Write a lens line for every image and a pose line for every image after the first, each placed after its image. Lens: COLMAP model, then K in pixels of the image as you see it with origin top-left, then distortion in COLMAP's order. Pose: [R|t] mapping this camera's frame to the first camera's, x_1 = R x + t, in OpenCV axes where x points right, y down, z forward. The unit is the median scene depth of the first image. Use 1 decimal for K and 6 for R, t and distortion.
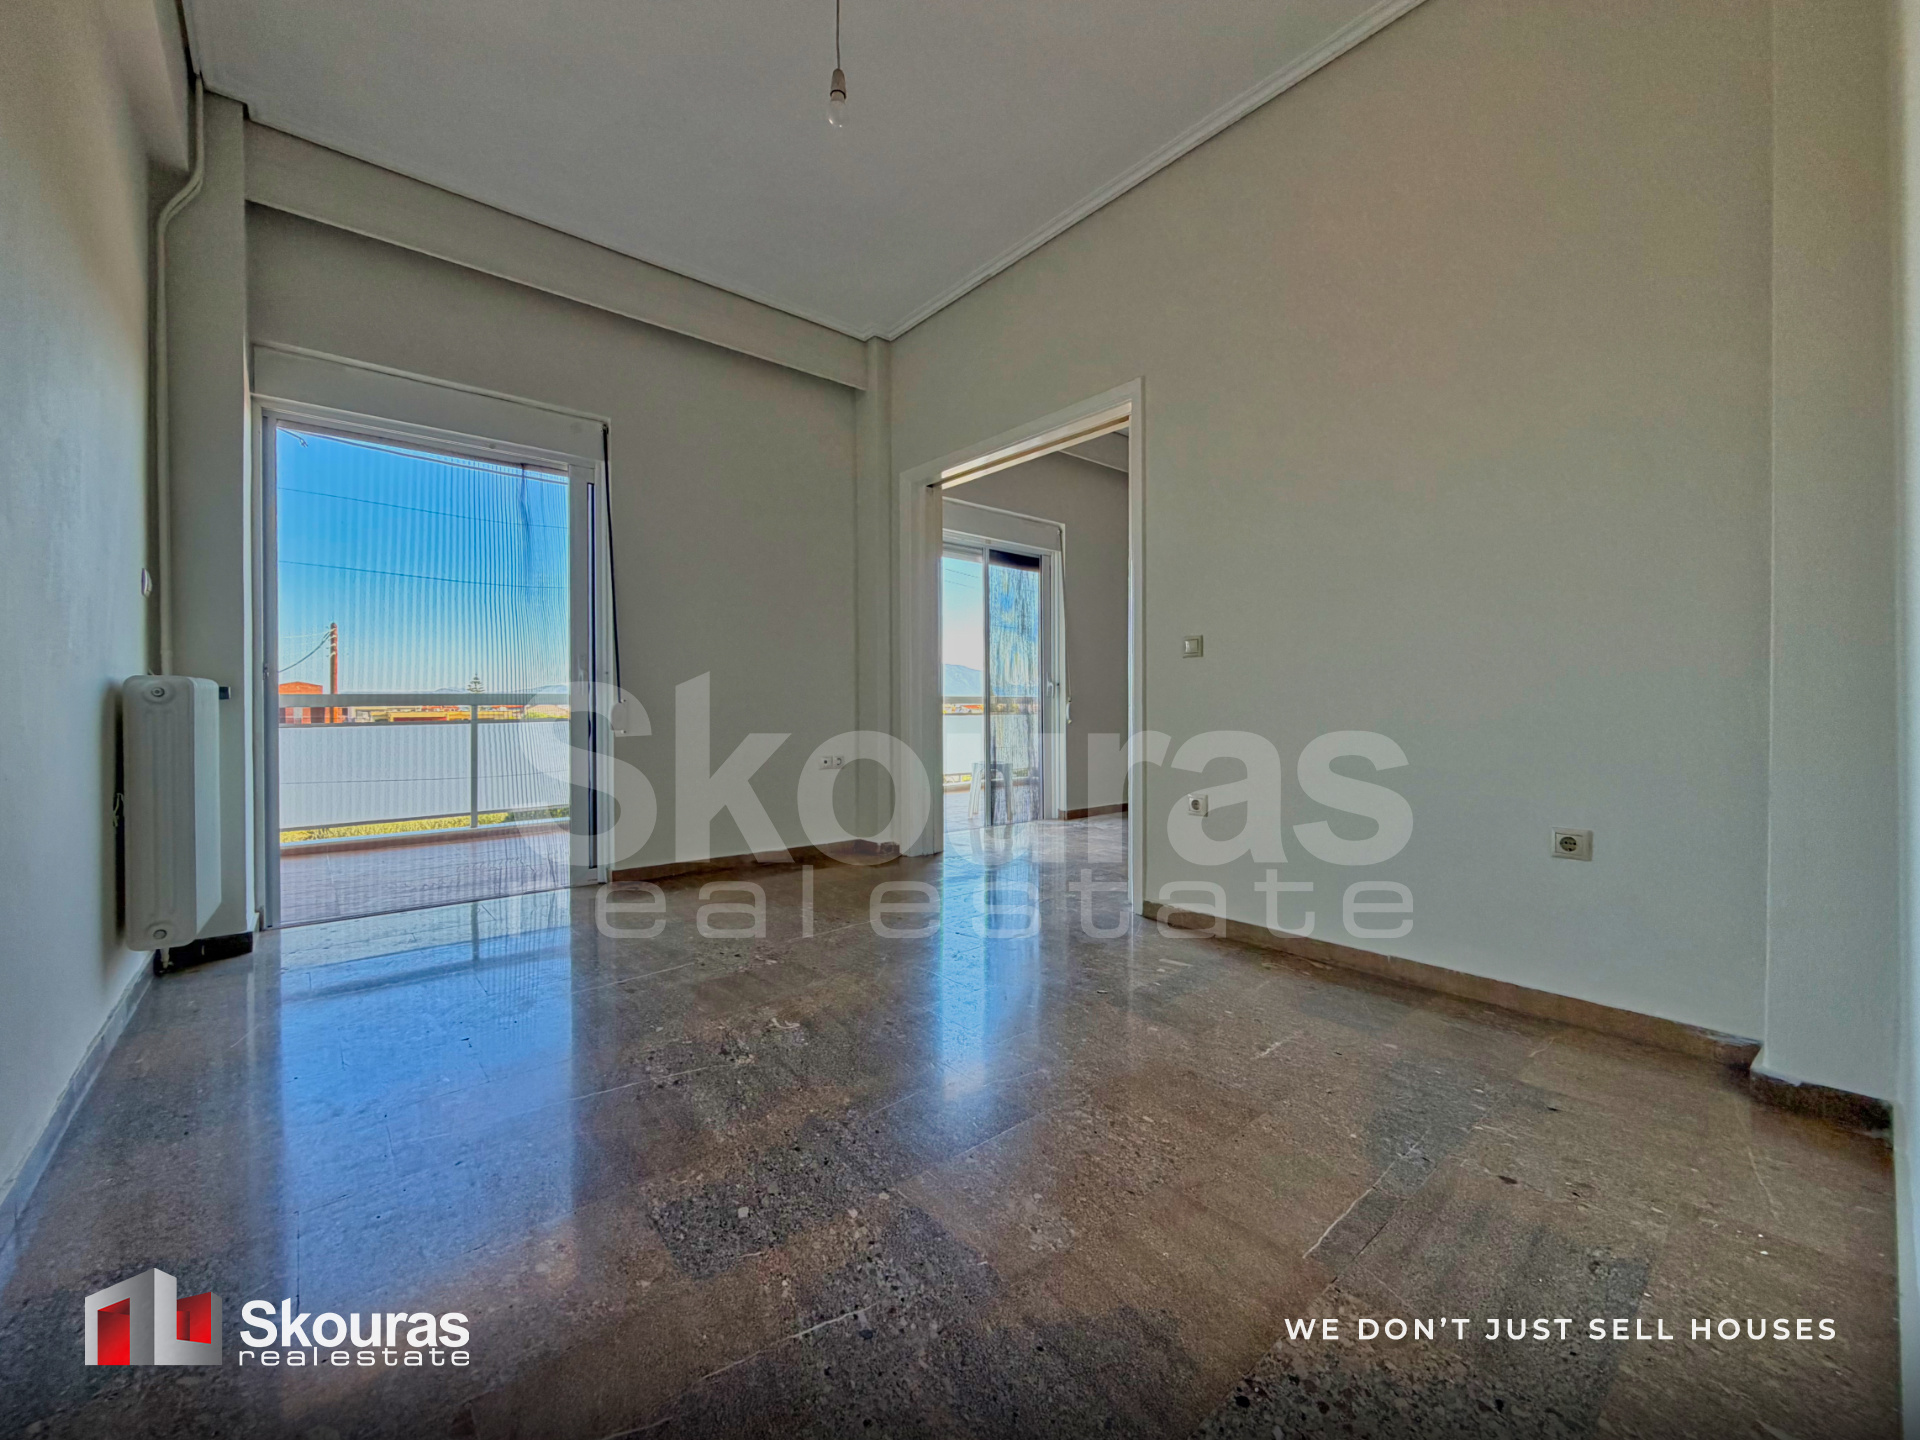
lens RADIAL K [[771.3, 0, 954.4], [0, 771.3, 711.8], [0, 0, 1]] dist [0.000474, 0.000080]
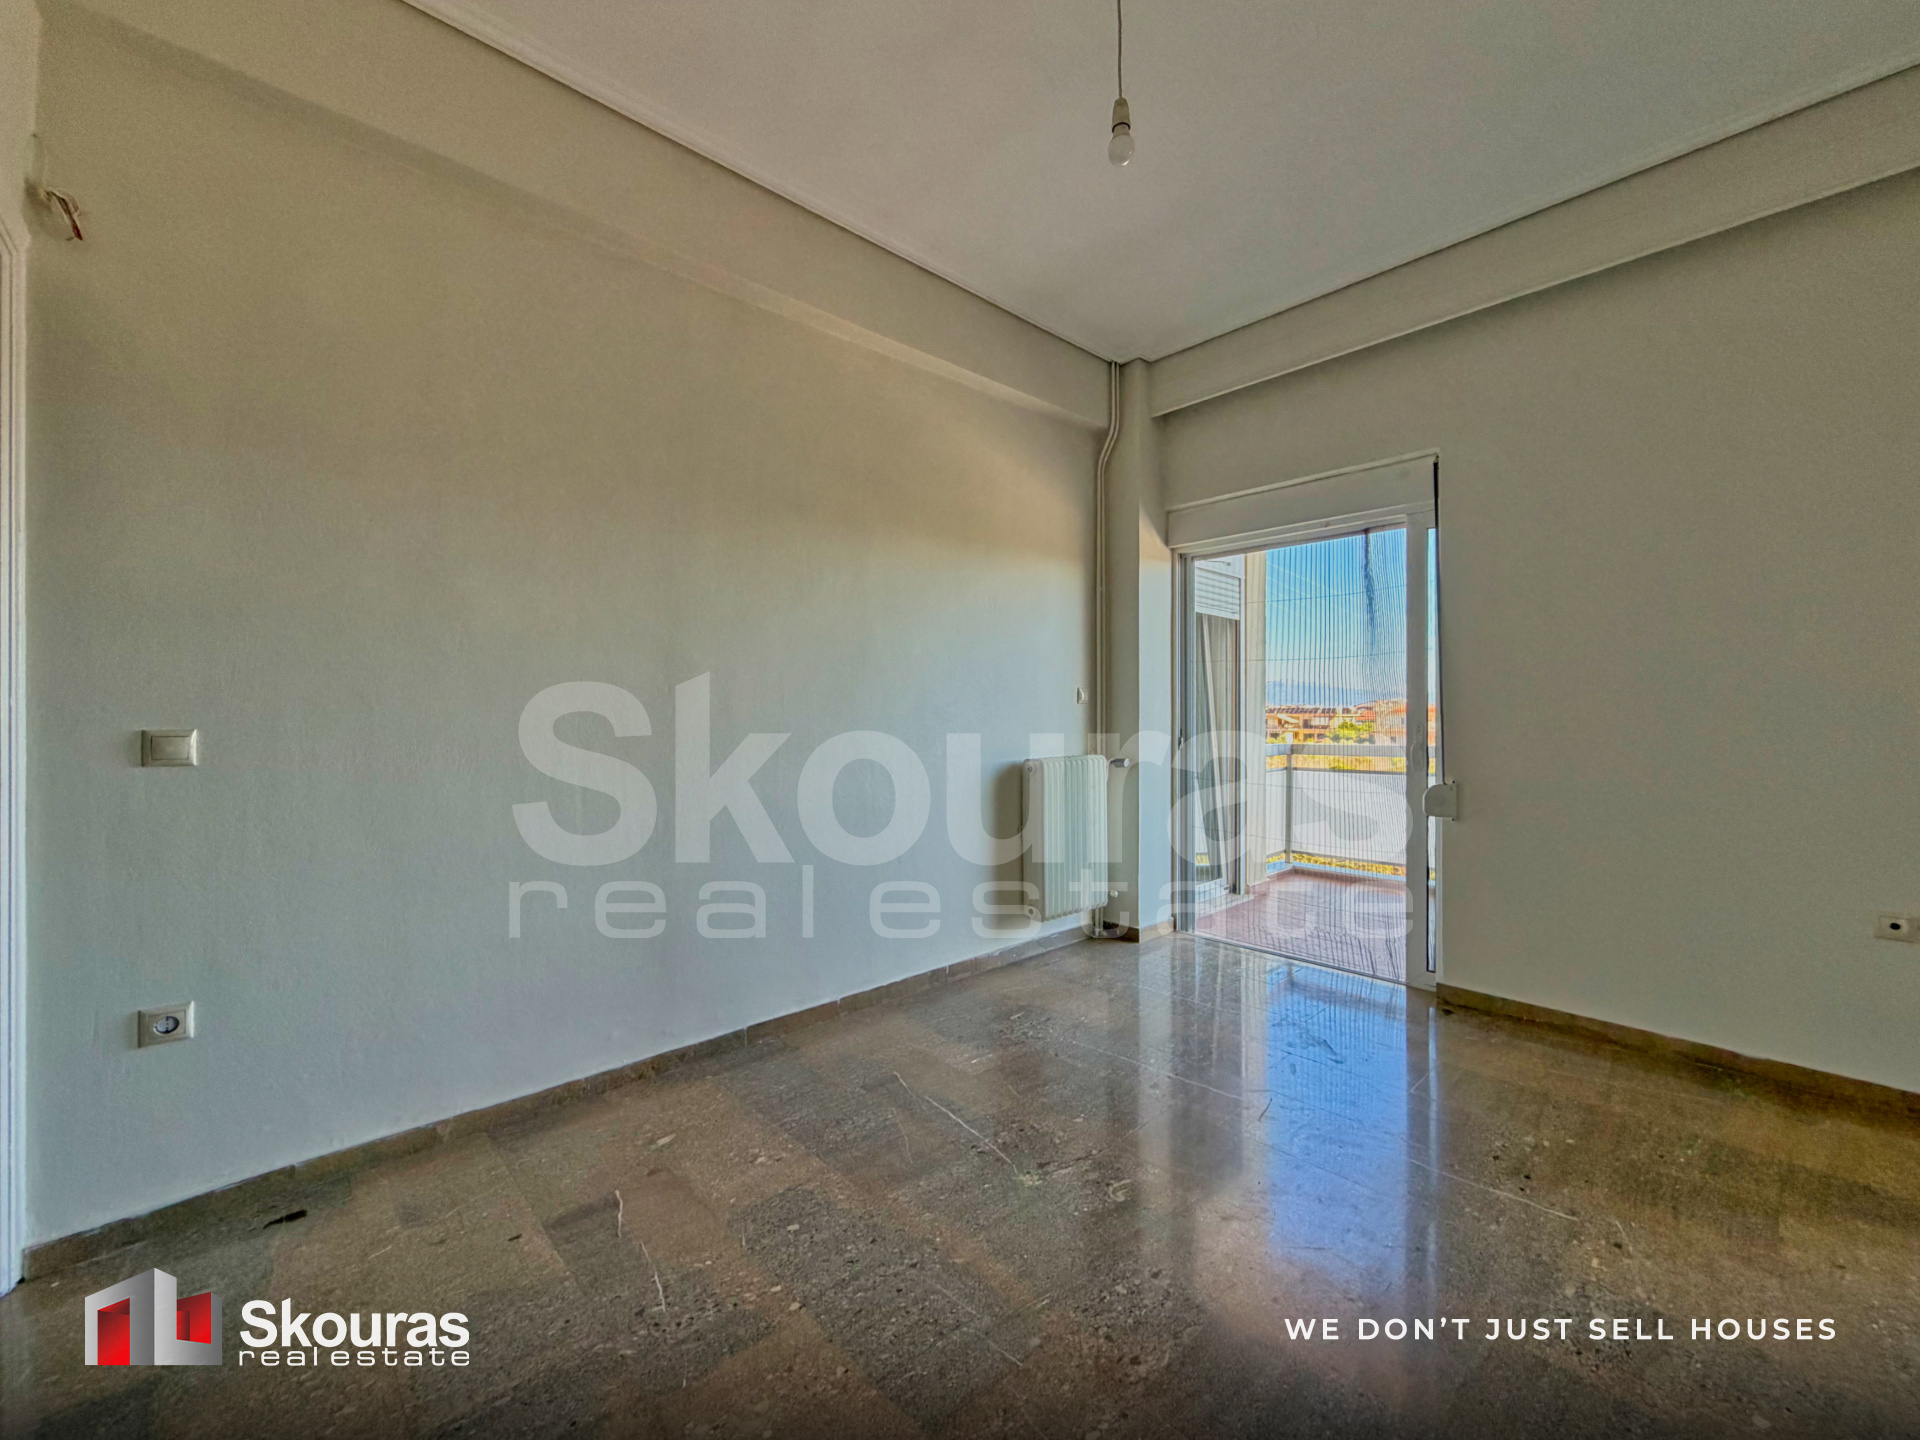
lens RADIAL K [[771.3, 0, 954.4], [0, 771.3, 711.8], [0, 0, 1]] dist [0.000474, 0.000080]
pose [[0.038701, 0.001143, -0.999250, 0.504296], [-0.006341, 0.999979, 0.000898, -0.115834], [0.999231, 0.006302, 0.038707, 0.575717]]
